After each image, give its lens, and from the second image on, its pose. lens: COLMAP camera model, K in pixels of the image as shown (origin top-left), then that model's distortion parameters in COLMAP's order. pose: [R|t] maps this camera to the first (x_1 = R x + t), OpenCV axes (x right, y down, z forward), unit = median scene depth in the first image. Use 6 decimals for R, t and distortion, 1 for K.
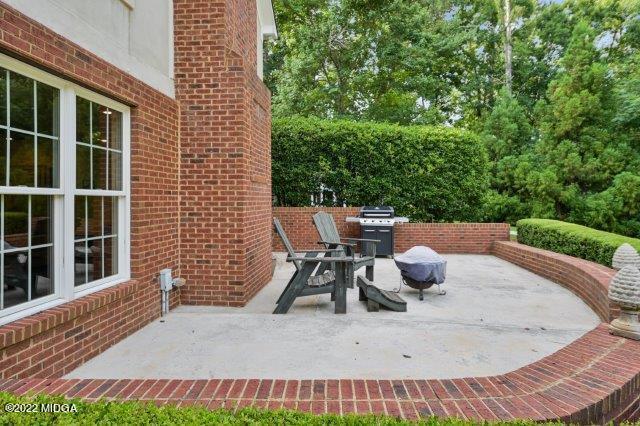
lens RADIAL K [[370.3, 0, 318.6], [0, 370.3, 208.2], [0, 0, 1]] dist [-0.003790, -0.000705]
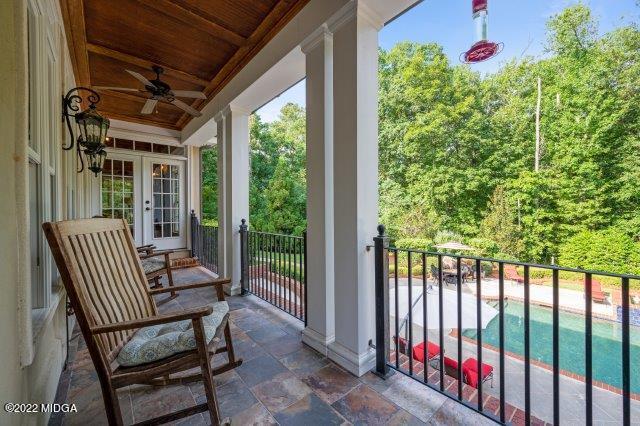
lens RADIAL K [[253.6, 0, 319.8], [0, 253.6, 210.9], [0, 0, 1]] dist [-0.002671, -0.000374]
pose [[0.711404, -0.001350, 0.702782, -0.245551], [0.024304, 0.999447, -0.022682, -0.153298], [-0.702363, 0.033217, 0.711043, -0.292851]]
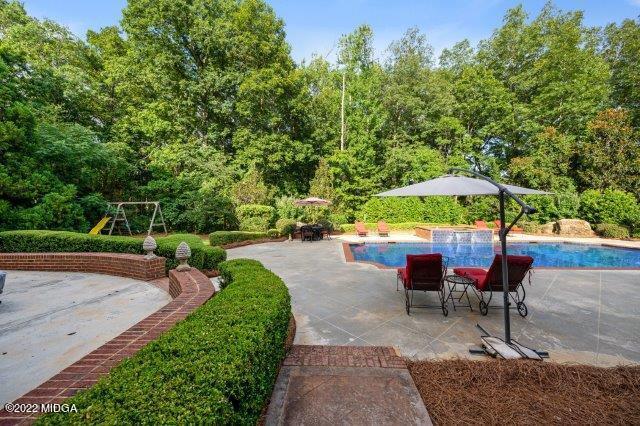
lens RADIAL K [[253.6, 0, 322.7], [0, 253.6, 212.7], [0, 0, 1]] dist [-0.002671, -0.000374]
pose [[-0.016600, -0.015959, 0.999735, -0.121618], [0.035374, 0.999237, 0.016539, -0.003269], [-0.999236, 0.035639, -0.016023, 0.017058]]
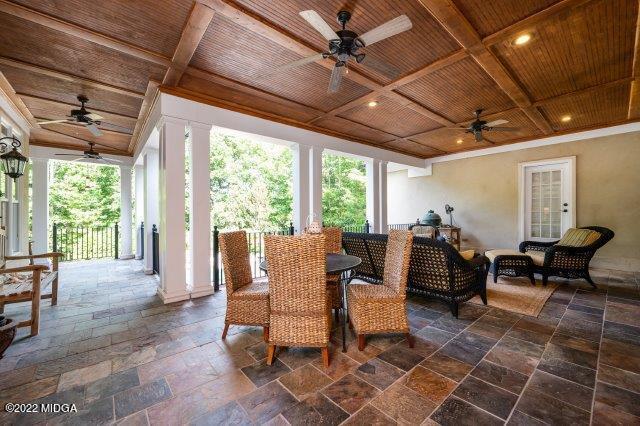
lens RADIAL K [[253.6, 0, 320.3], [0, 253.6, 214.7], [0, 0, 1]] dist [-0.002671, -0.000374]
pose [[-0.699235, 0.004435, 0.714879, -0.730071], [0.024591, 0.999538, 0.017851, -0.161753], [-0.714469, 0.030062, -0.699021, -0.240829]]
